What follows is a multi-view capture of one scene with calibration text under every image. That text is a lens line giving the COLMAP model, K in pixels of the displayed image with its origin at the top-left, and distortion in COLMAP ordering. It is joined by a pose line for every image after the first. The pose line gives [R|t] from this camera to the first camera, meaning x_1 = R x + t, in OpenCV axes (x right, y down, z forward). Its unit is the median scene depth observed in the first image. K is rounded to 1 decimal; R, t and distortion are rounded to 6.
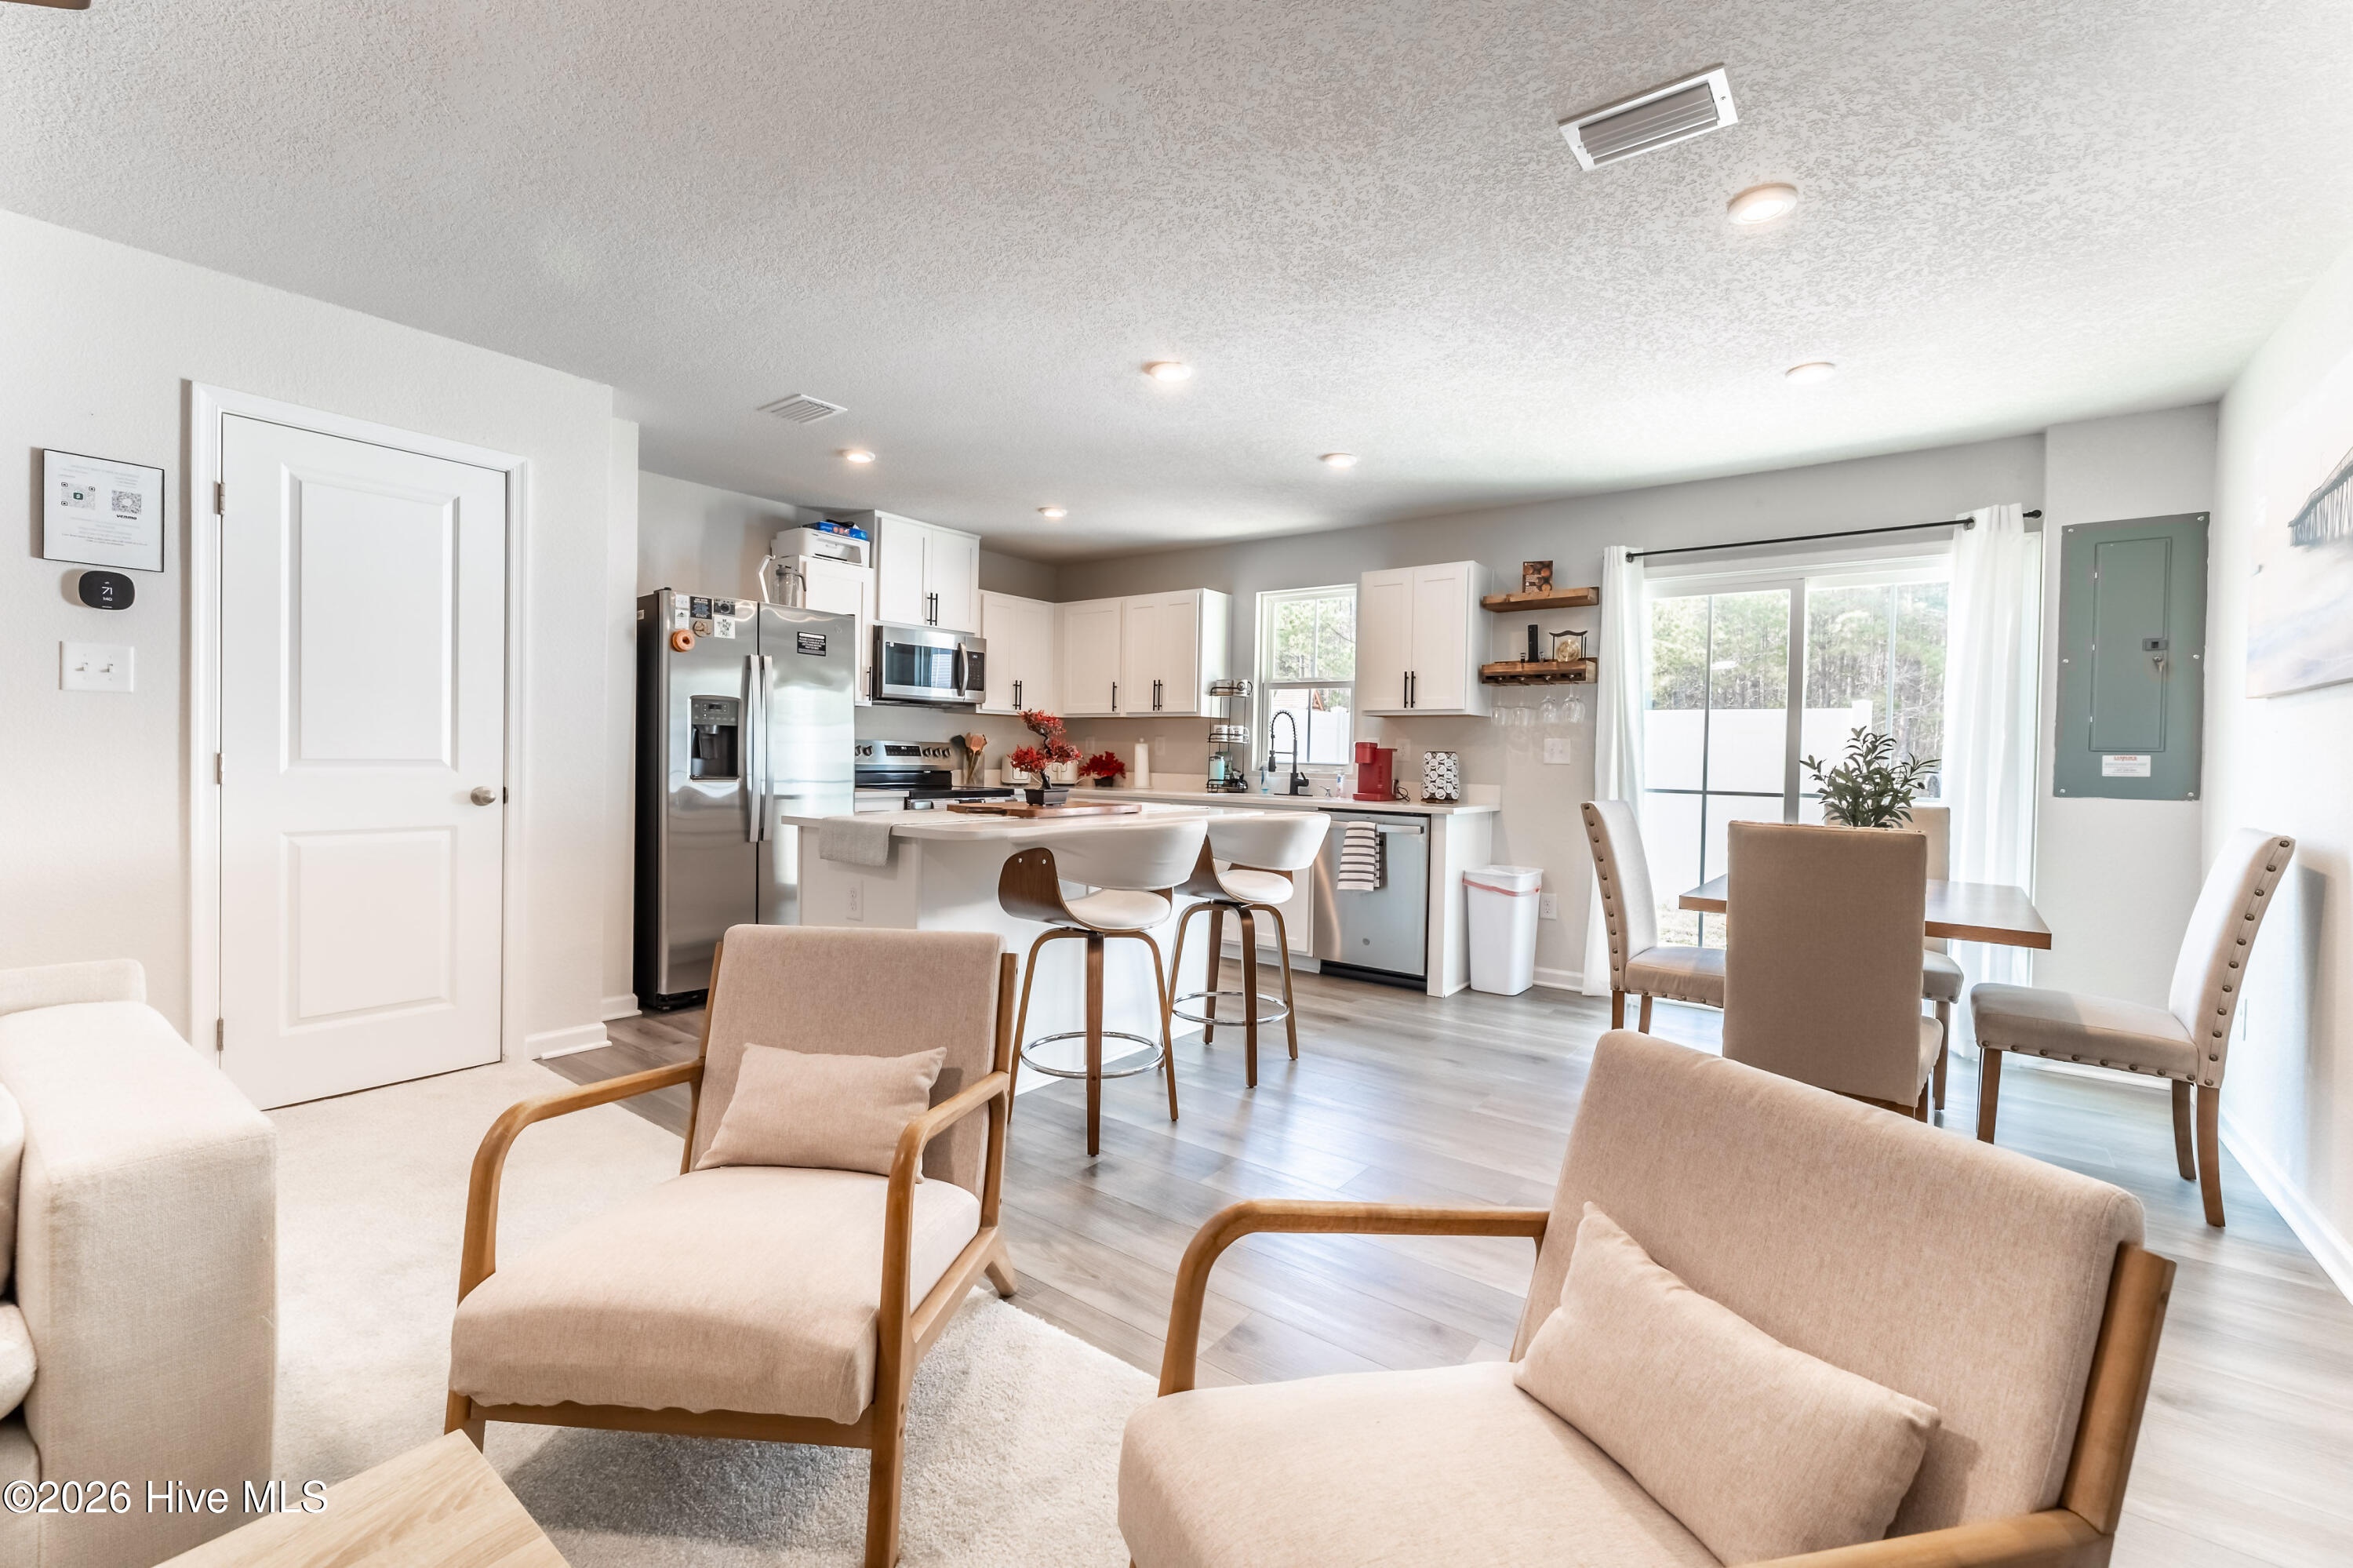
lens RADIAL K [[988.2, 0, 1176.5], [0, 988.2, 784.0], [0, 0, 1]] dist [-0.000590, -0.000254]
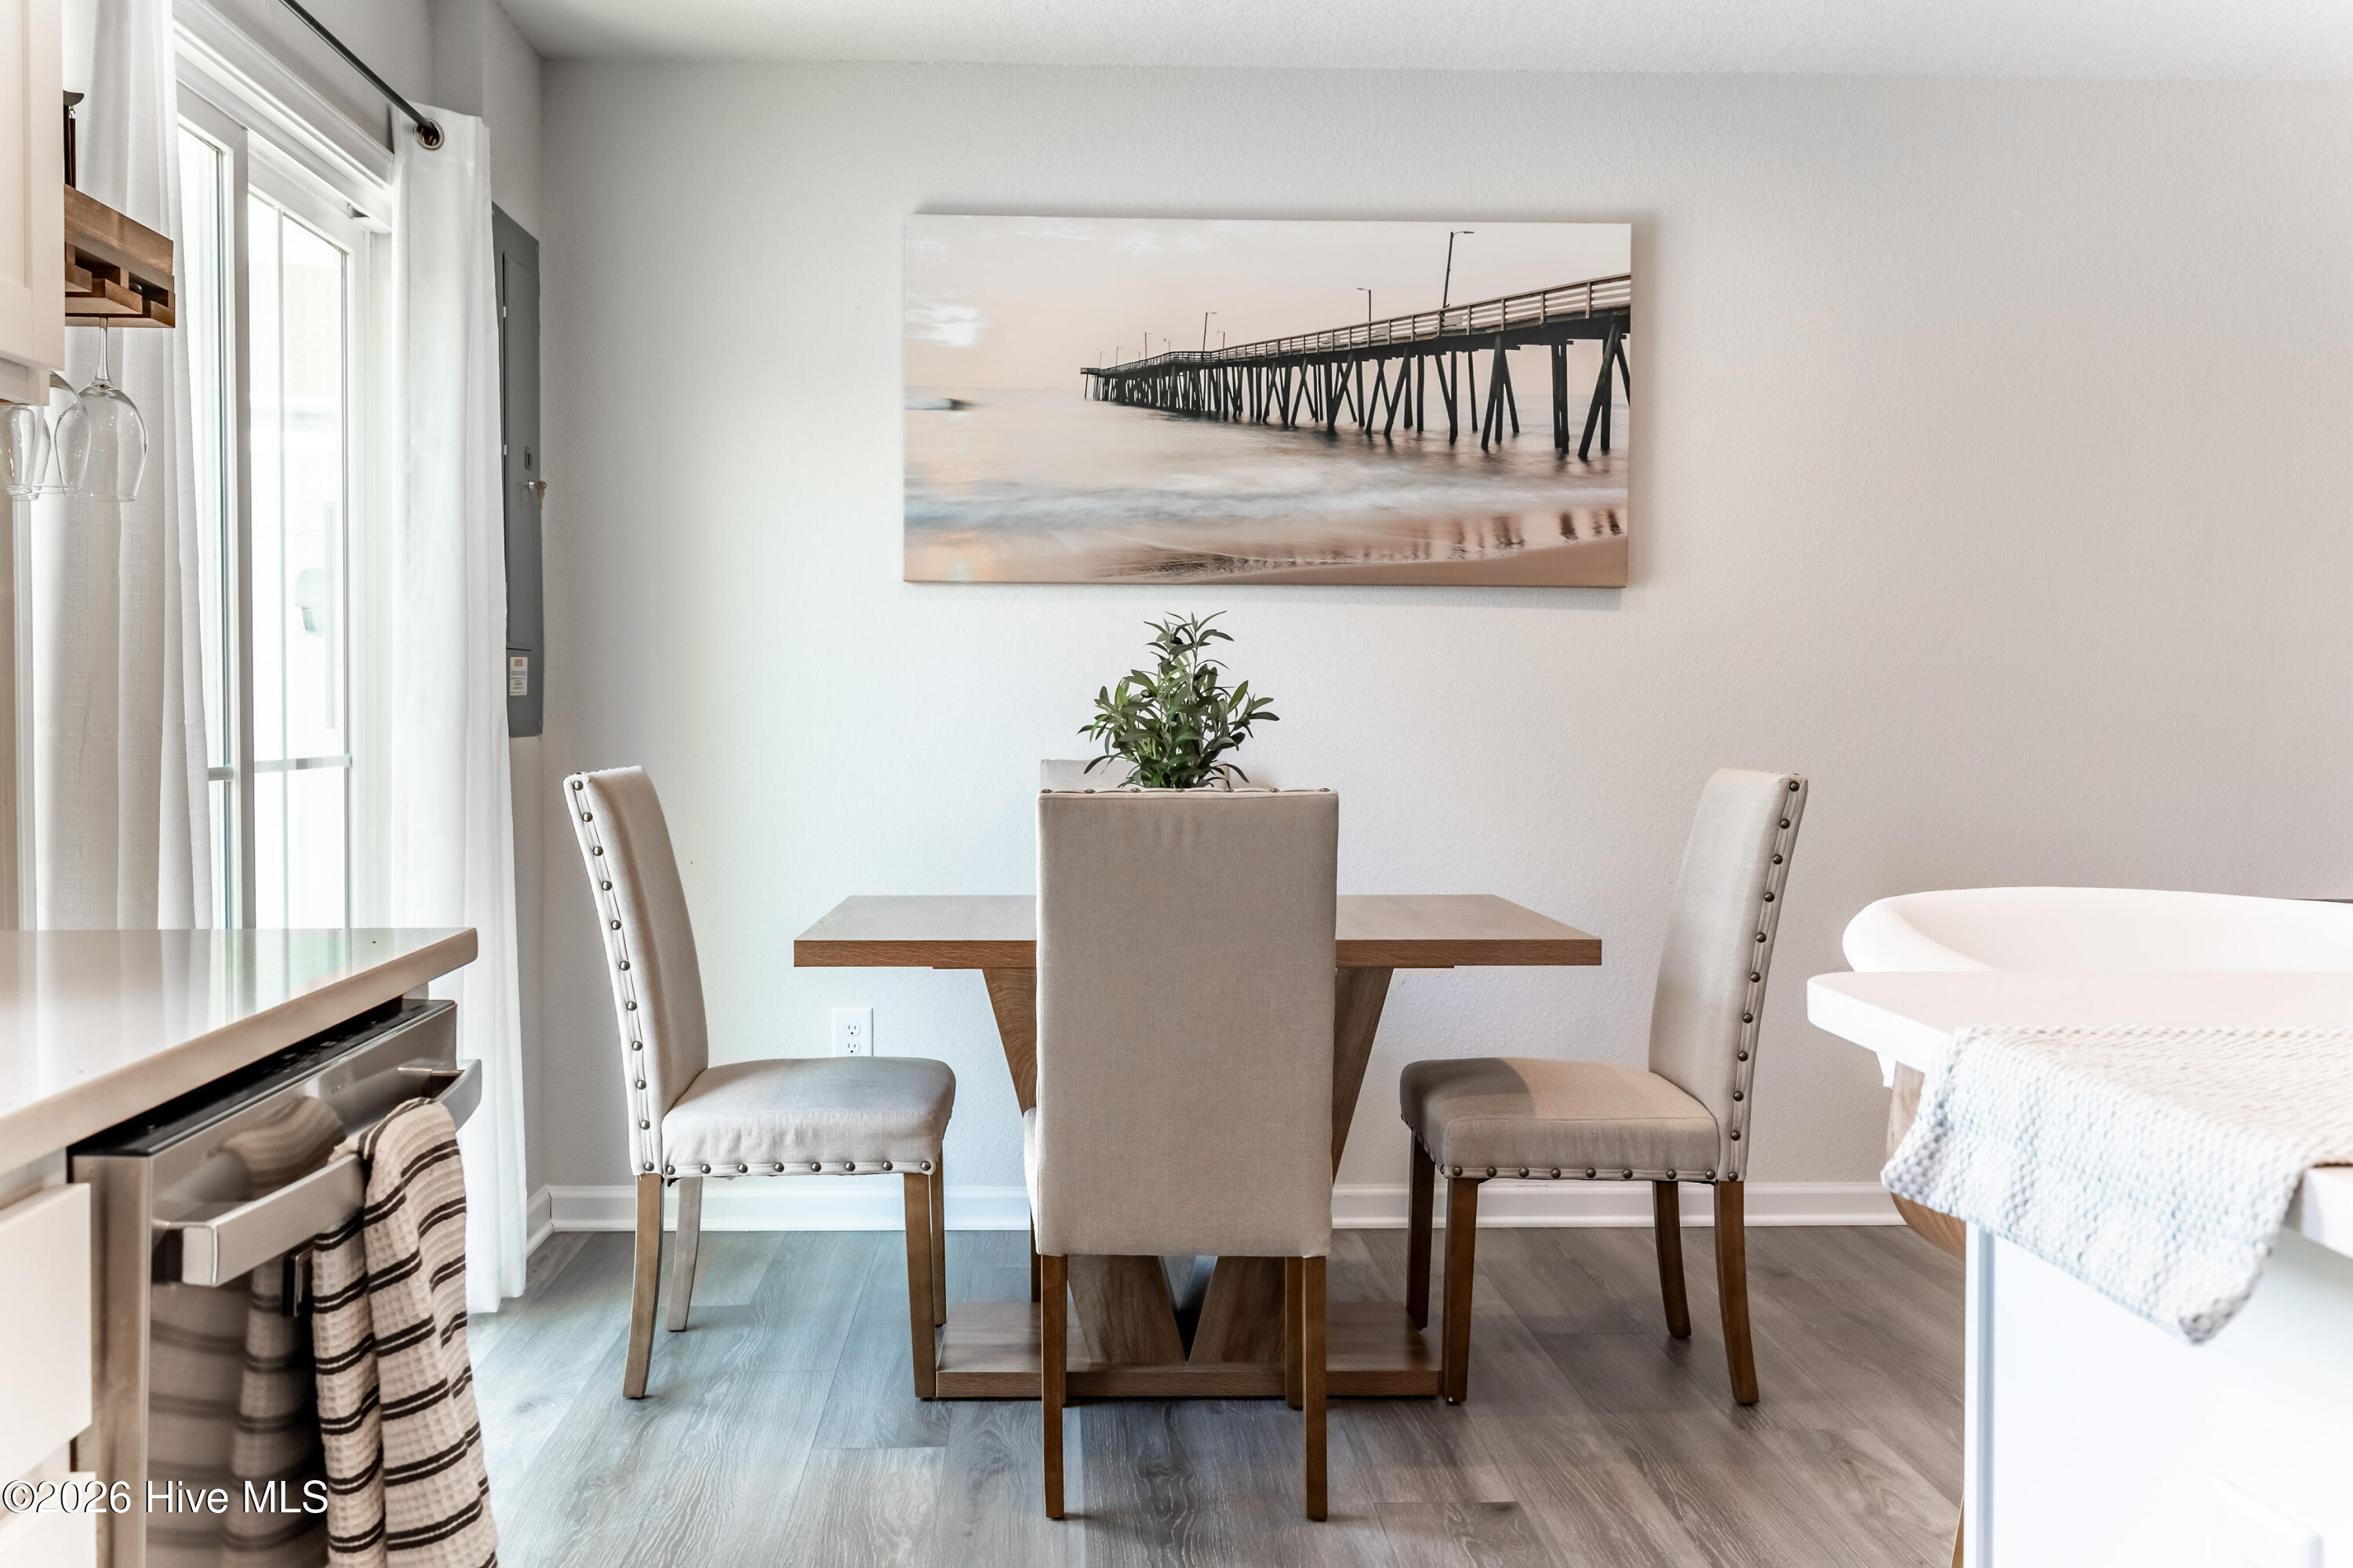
lens RADIAL K [[2118.2, 0, 1172.2], [0, 2118.2, 741.7], [0, 0, 1]] dist [0.002392, 0.001060]
pose [[-0.656249, -0.036383, 0.753666, -0.112338], [0.007590, 0.998468, 0.054810, -0.031771], [-0.754506, 0.041690, -0.654968, 1.083226]]
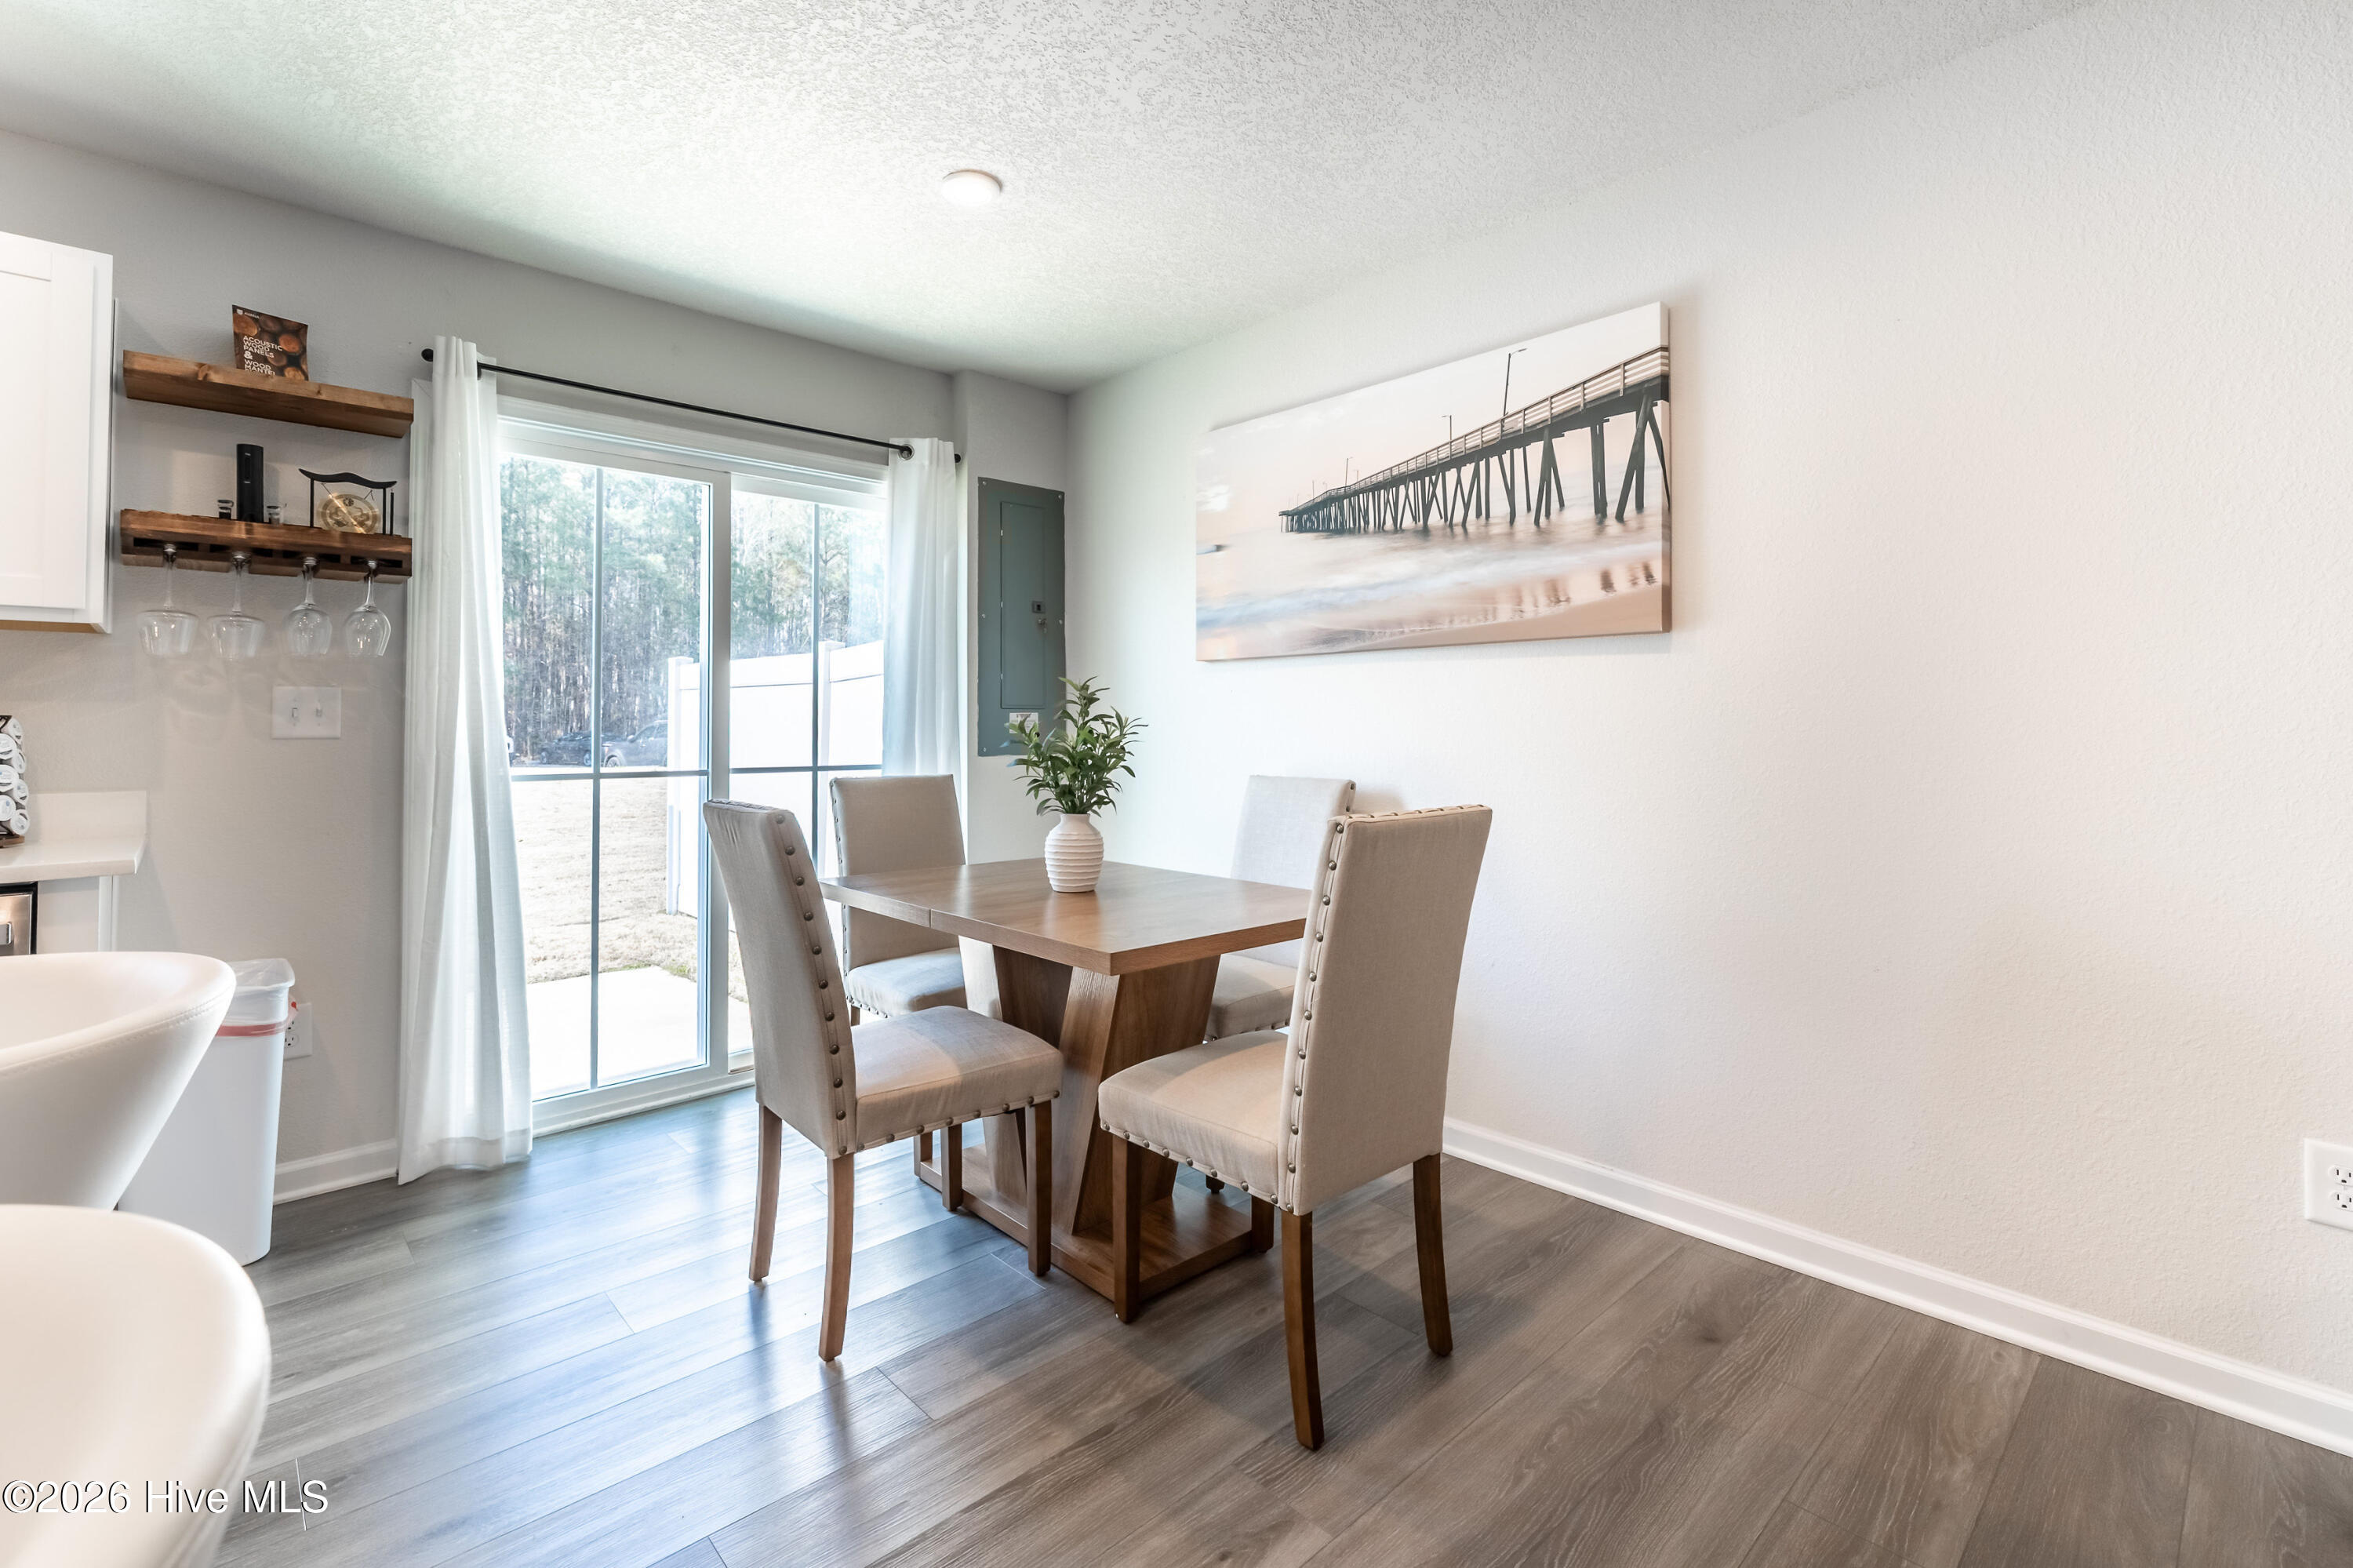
lens RADIAL K [[1047.0, 0, 1177.3], [0, 1047.0, 701.2], [0, 0, 1]] dist [-0.001509, -0.000340]
pose [[0.145794, 0.003476, 0.989309, -0.068486], [0.036925, 0.999278, -0.008953, -0.018188], [-0.988626, 0.037835, 0.145560, 0.495073]]
